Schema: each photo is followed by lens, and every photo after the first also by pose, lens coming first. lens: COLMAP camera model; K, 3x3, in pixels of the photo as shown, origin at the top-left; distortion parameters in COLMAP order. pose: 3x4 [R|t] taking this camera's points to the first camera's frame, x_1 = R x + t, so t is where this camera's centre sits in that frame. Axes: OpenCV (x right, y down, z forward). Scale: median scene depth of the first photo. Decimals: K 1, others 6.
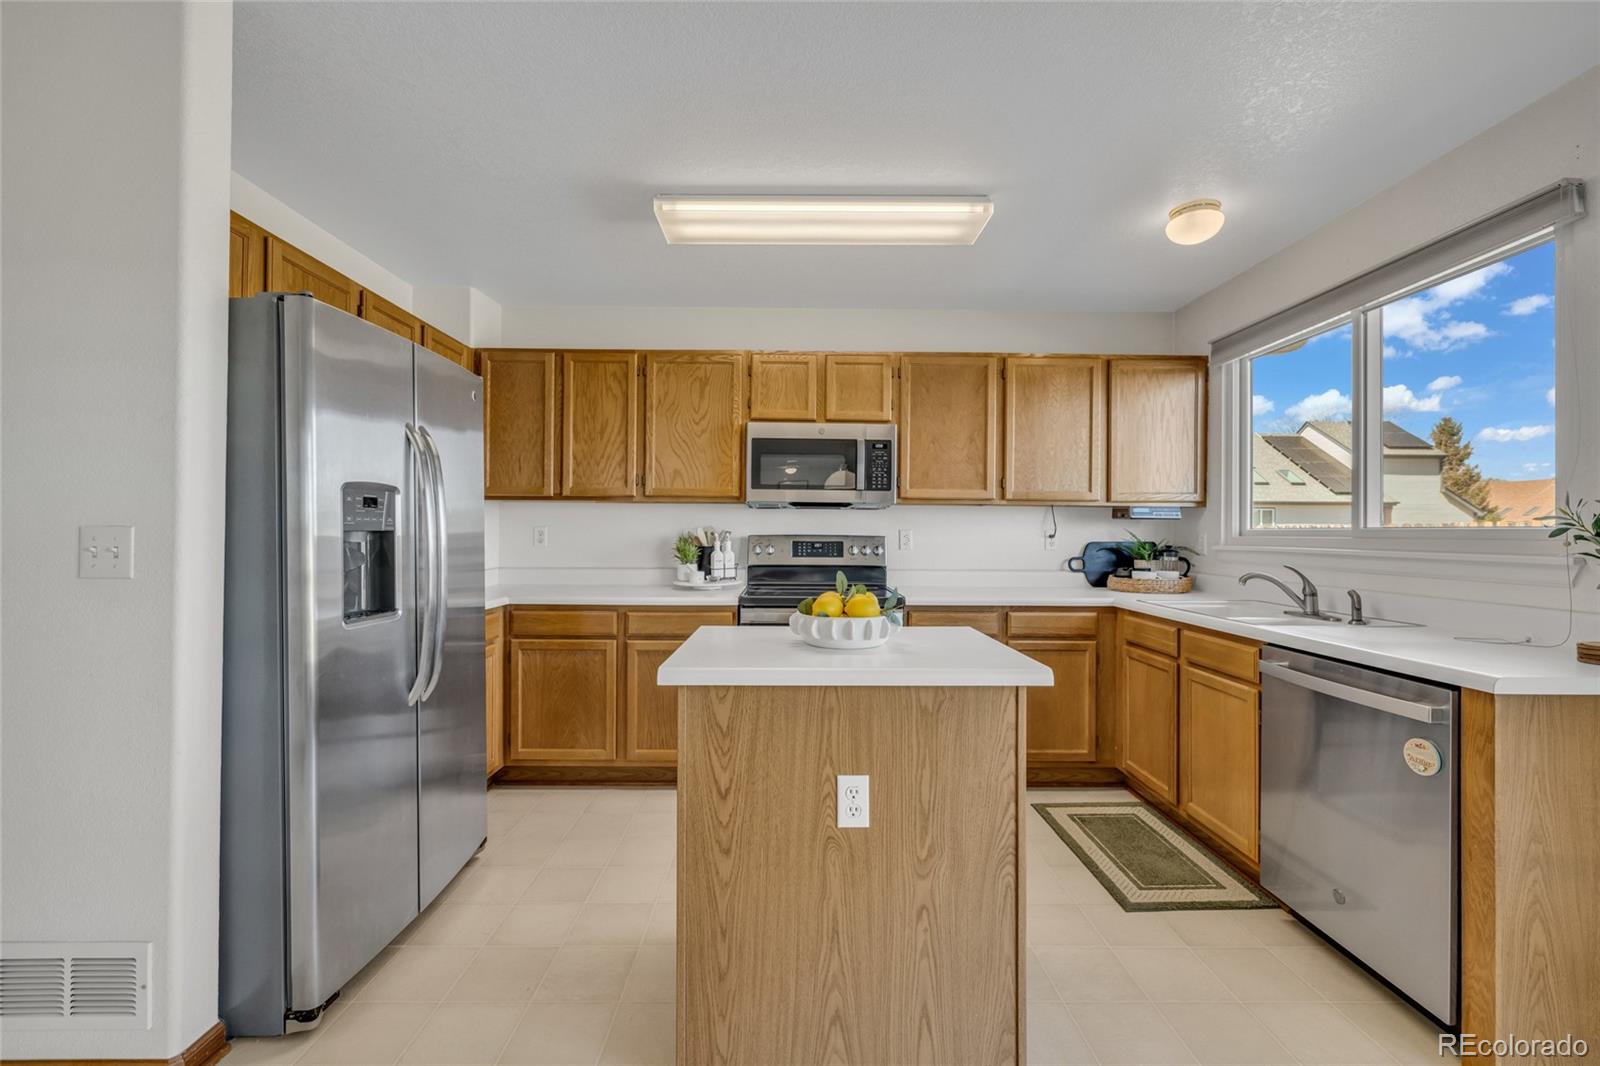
lens RADIAL K [[664.9, 0, 791.2], [0, 664.9, 530.1], [0, 0, 1]] dist [0.000460, 0.000062]
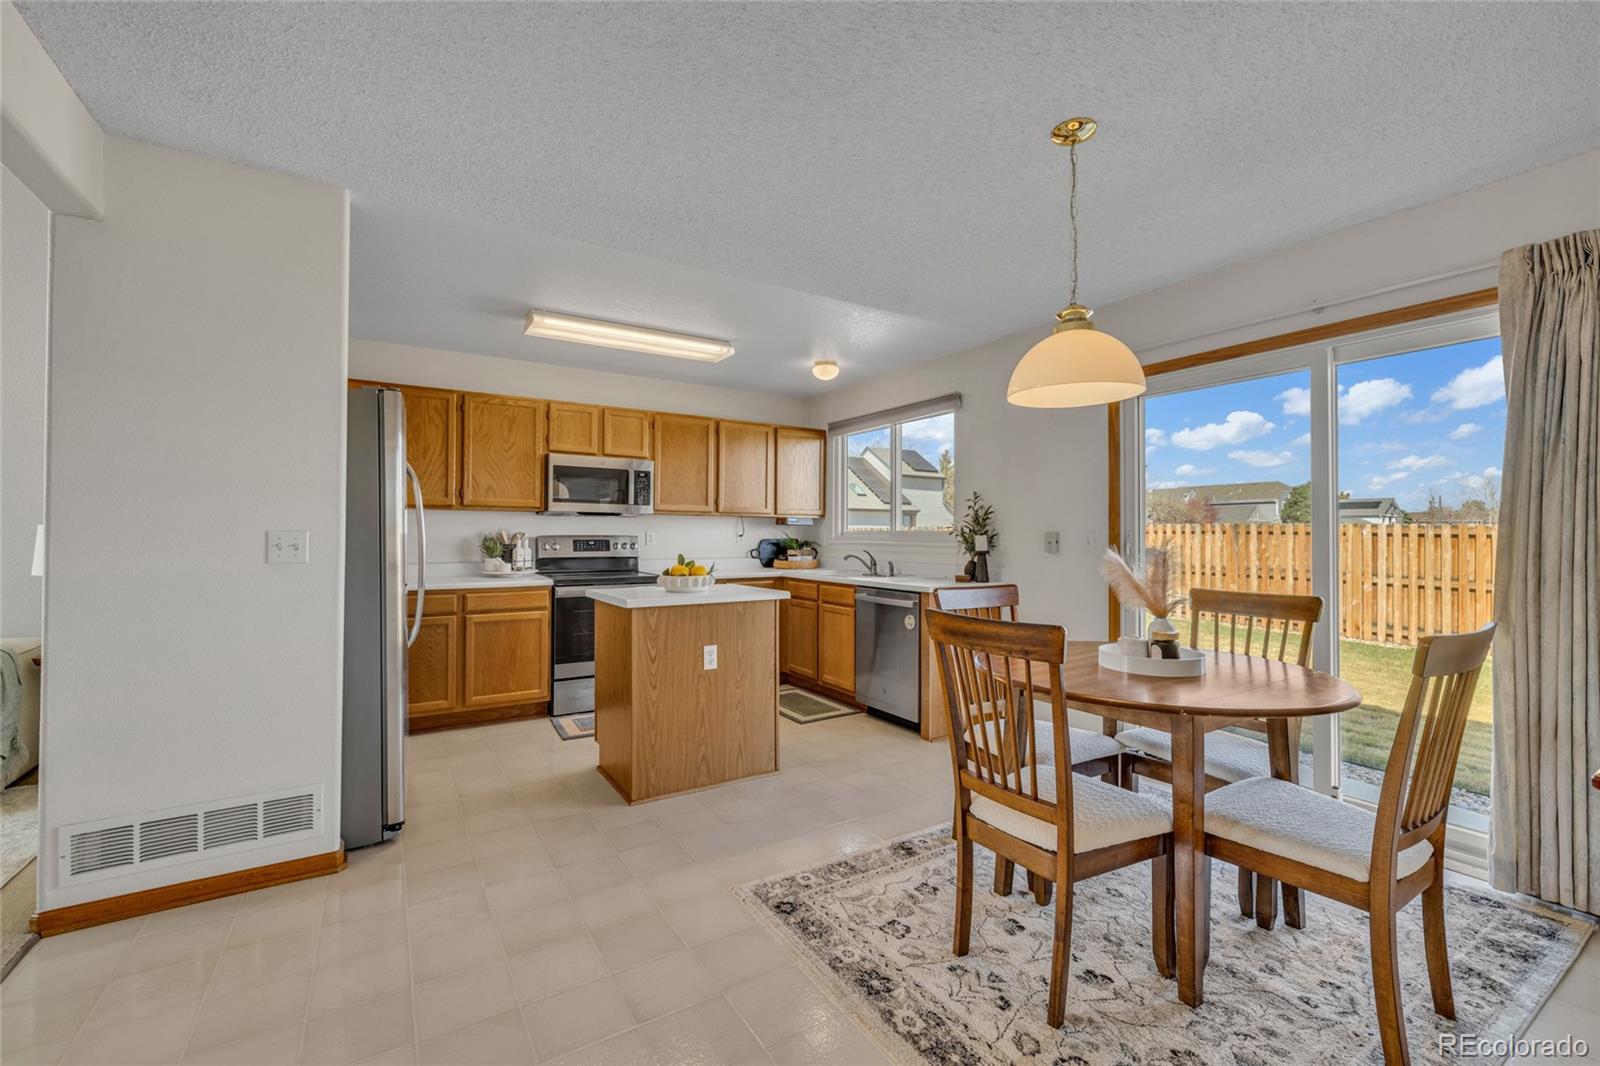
lens RADIAL K [[664.9, 0, 791.2], [0, 664.9, 530.1], [0, 0, 1]] dist [0.000460, 0.000062]
pose [[0.854318, 0.000913, 0.519750, -0.347411], [-0.000926, 1.000000, -0.000235, -0.003673], [-0.519750, -0.000281, 0.854318, -0.427019]]
